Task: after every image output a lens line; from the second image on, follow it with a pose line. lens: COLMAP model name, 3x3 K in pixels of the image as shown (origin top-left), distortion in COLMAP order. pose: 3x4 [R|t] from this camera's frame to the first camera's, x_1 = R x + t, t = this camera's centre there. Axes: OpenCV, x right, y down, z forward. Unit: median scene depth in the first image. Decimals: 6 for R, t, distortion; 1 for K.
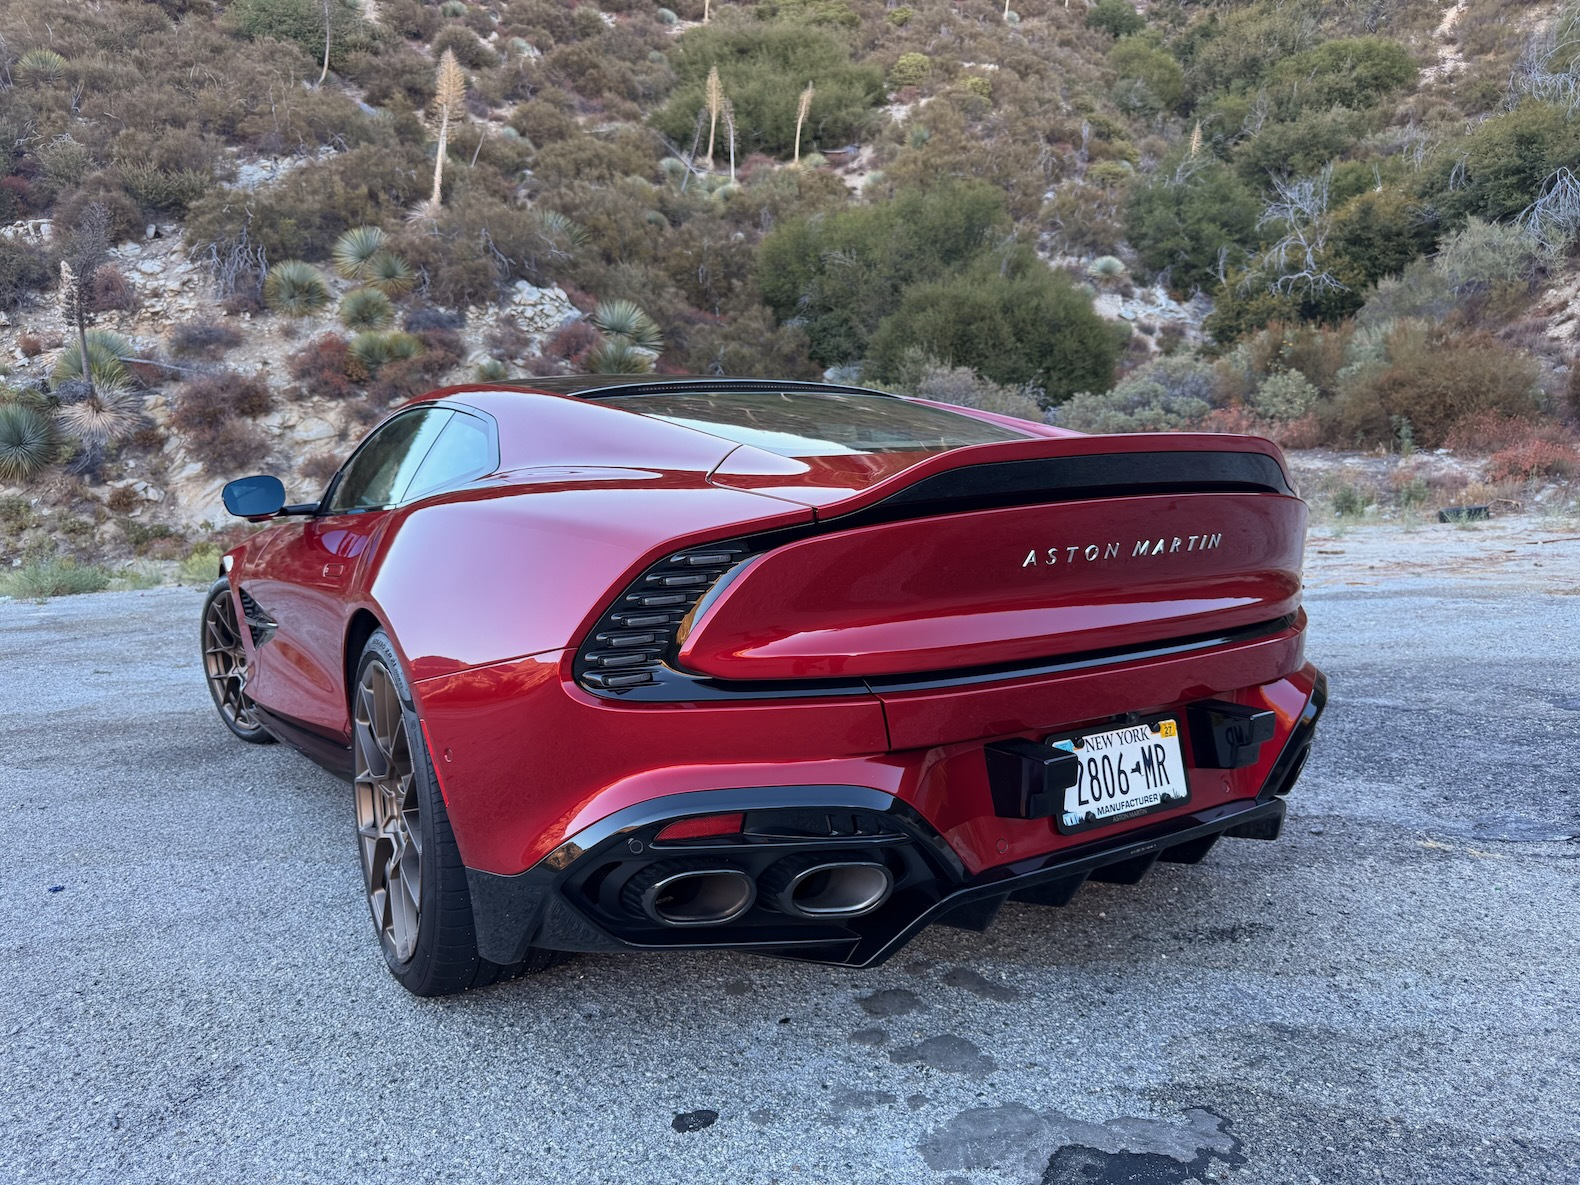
lens RADIAL K [[1125.4, 0, 790.9], [0, 1125.4, 596.0], [0, 0, 1]] dist [-0.002771, -0.001534]
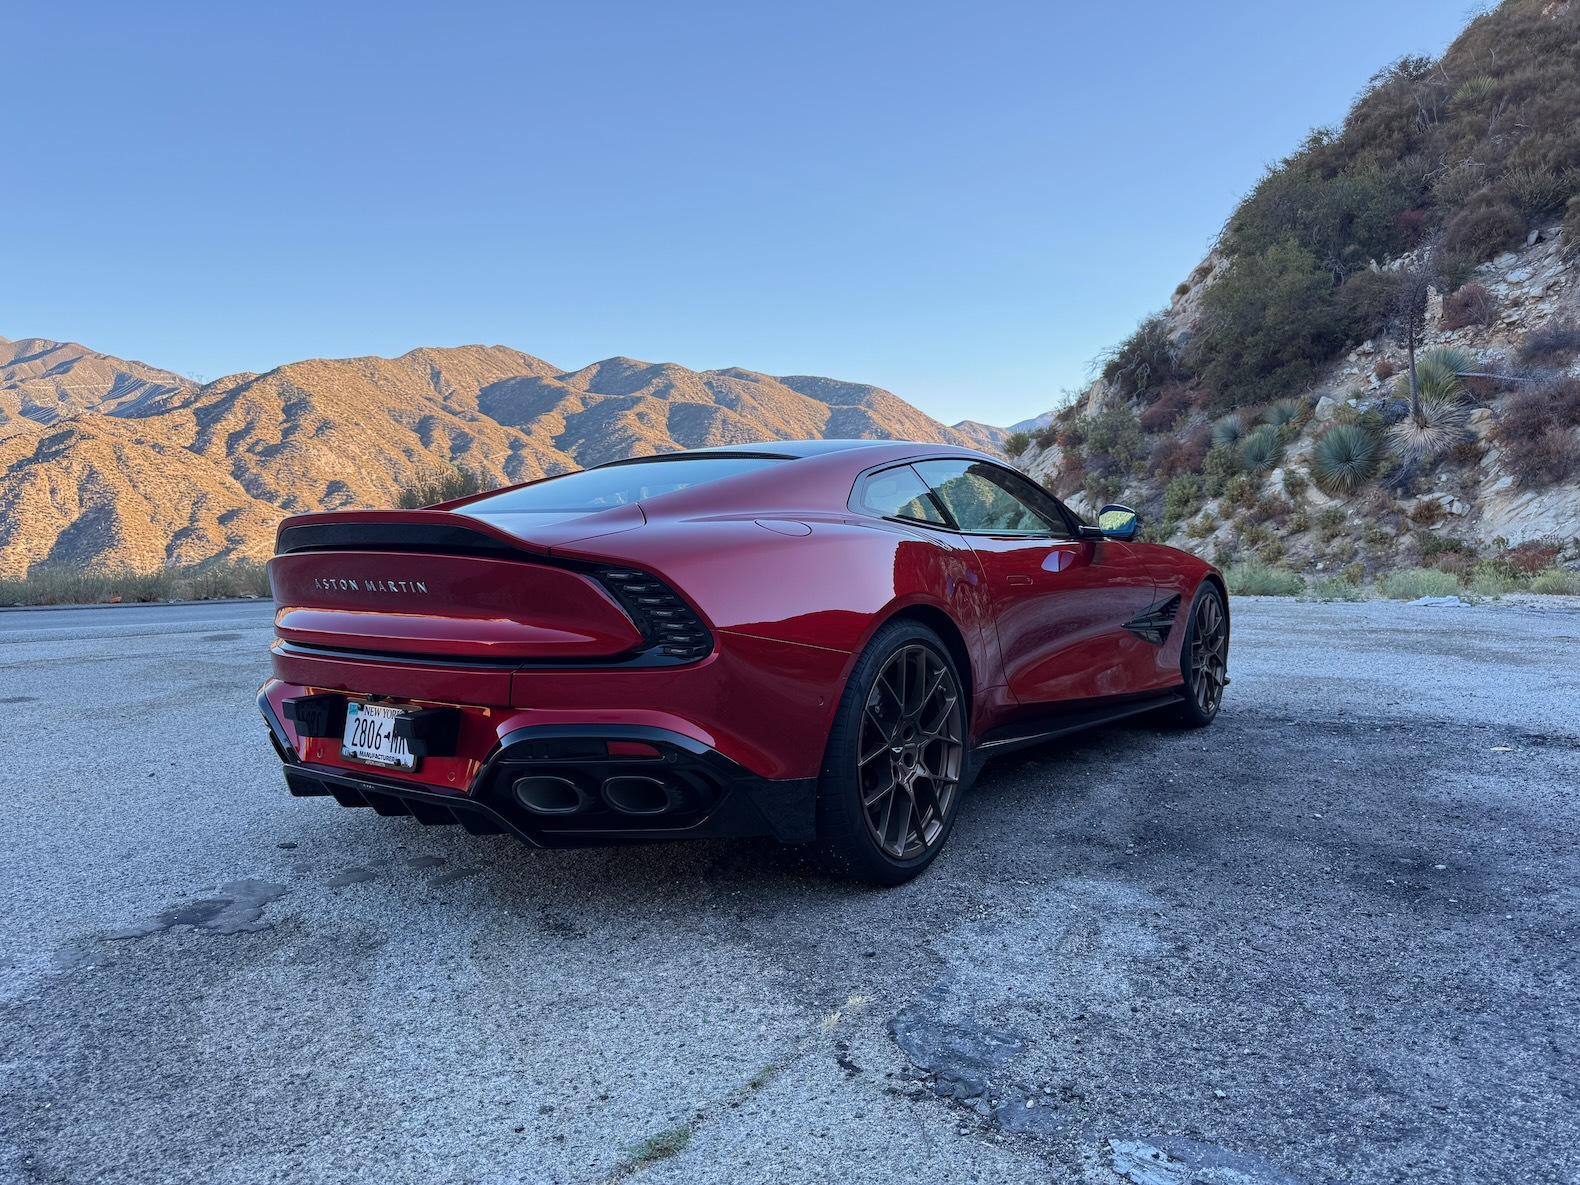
lens RADIAL K [[1123.0, 0, 780.8], [0, 1123.0, 597.0], [0, 0, 1]] dist [0.001407, -0.004939]
pose [[0.376110, 0.093937, -0.921801, 0.111844], [-0.096656, 0.993398, 0.061796, -0.011539], [0.921520, 0.065855, 0.382707, 0.046872]]
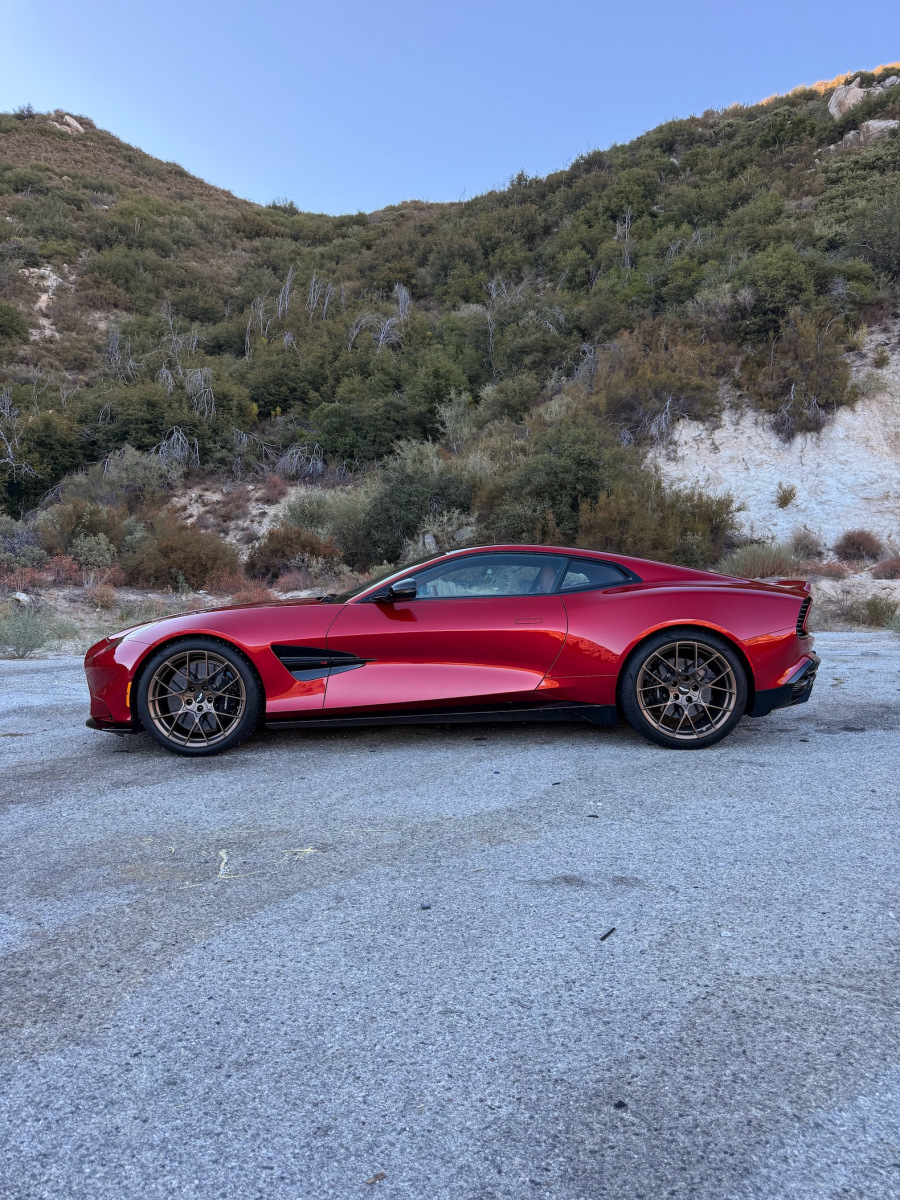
lens RADIAL K [[837.0, 0, 446.7], [0, 837.0, 617.8], [0, 0, 1]] dist [0.061243, -0.099942]
pose [[0.532096, 0.010832, 0.846615, -0.166833], [0.071806, 0.995738, -0.057871, 0.004883], [-0.843634, 0.091585, 0.529050, 0.021017]]
